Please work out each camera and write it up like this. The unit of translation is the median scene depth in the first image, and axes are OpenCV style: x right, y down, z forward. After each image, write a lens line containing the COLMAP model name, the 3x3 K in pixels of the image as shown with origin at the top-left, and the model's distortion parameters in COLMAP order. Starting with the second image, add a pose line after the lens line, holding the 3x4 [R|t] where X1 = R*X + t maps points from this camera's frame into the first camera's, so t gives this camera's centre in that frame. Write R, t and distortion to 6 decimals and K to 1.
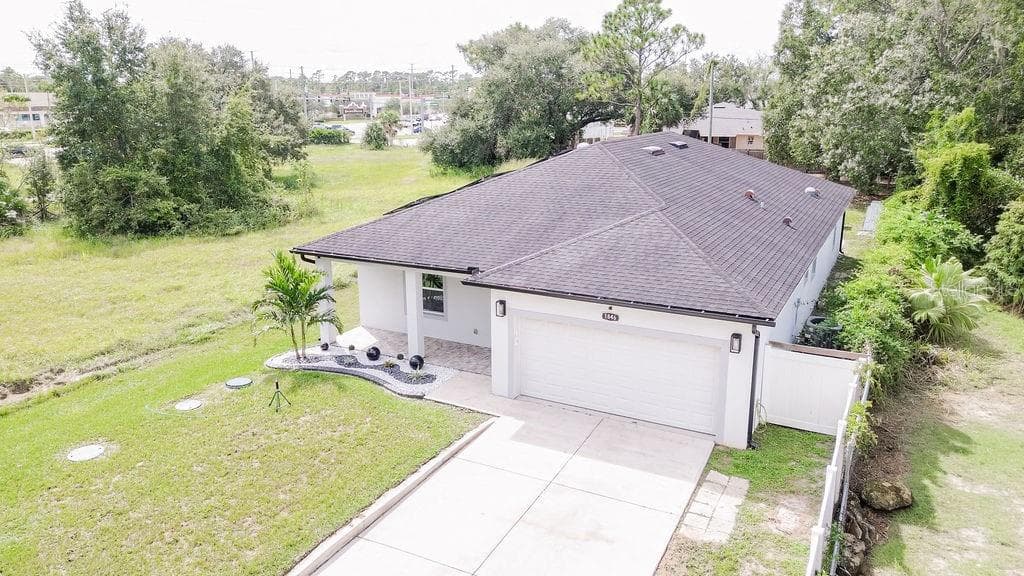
lens RADIAL K [[733.7, 0, 508.9], [0, 733.7, 276.4], [0, 0, 1]] dist [0.077161, -0.079858]
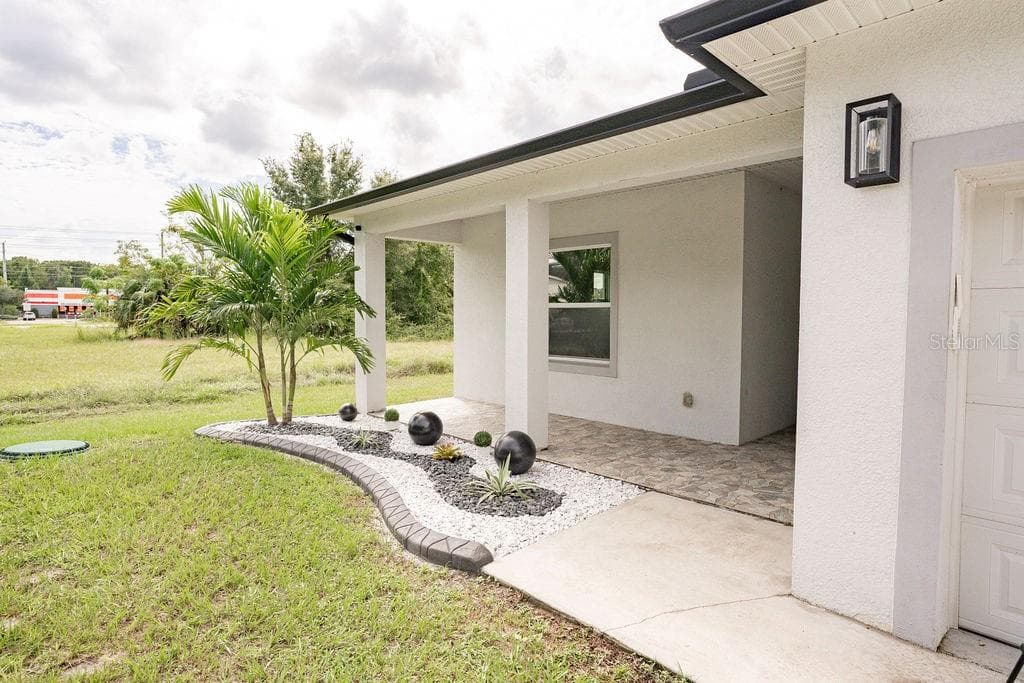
lens RADIAL K [[560.5, 0, 513.6], [0, 560.5, 336.1], [0, 0, 1]] dist [-0.062357, 0.043543]
pose [[0.953738, 0.026317, -0.299487, -0.049830], [-0.084644, 0.979370, -0.183494, 0.112124], [0.288479, 0.200355, 0.936289, 0.749027]]
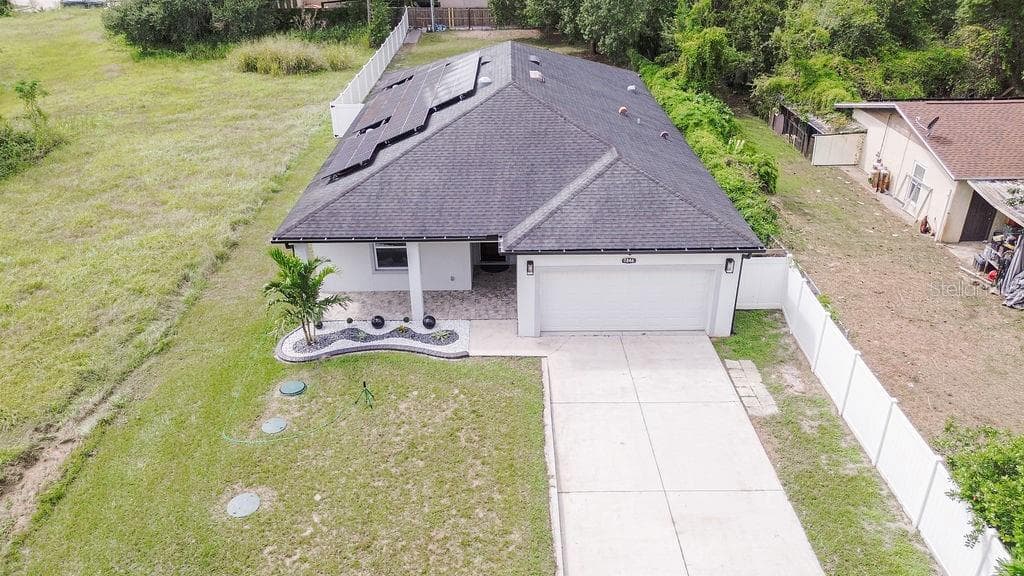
lens RADIAL K [[733.7, 0, 508.9], [0, 733.7, 276.4], [0, 0, 1]] dist [0.077161, -0.079858]
pose [[0.880497, -0.219185, 0.420336, -0.466491], [0.118018, 0.960125, 0.253440, -0.211741], [-0.459125, -0.173546, 0.871255, 0.006954]]
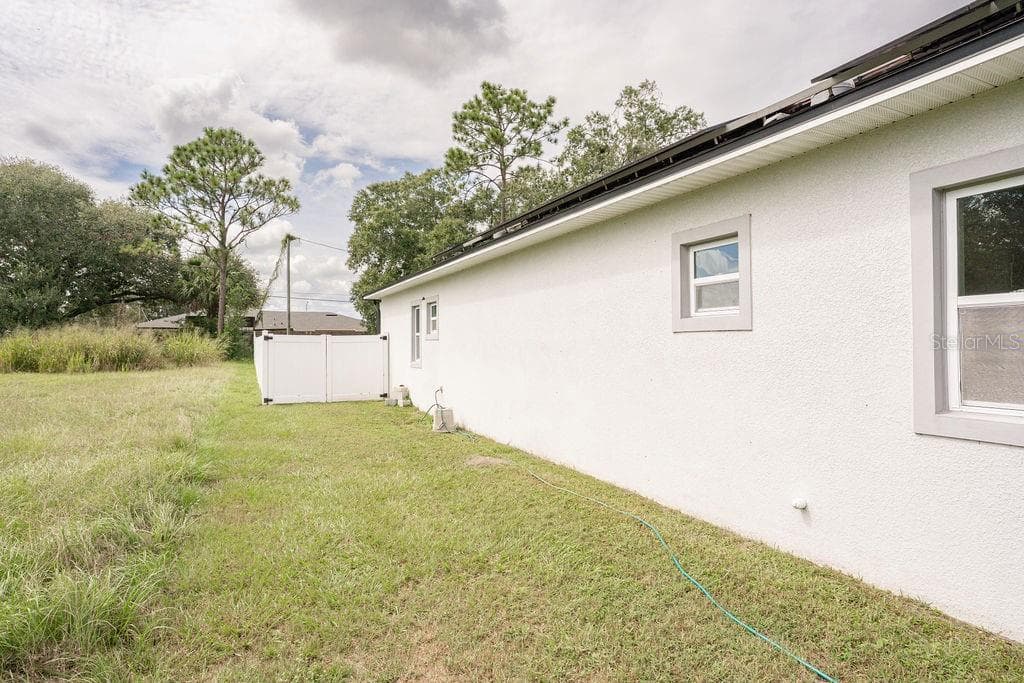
lens RADIAL K [[560.5, 0, 513.6], [0, 560.5, 336.1], [0, 0, 1]] dist [-0.062357, 0.043543]
pose [[0.586058, 0.016286, 0.810106, -0.339659], [0.194688, 0.967678, -0.160297, -0.037560], [-0.786532, 0.251661, 0.563945, 1.356561]]
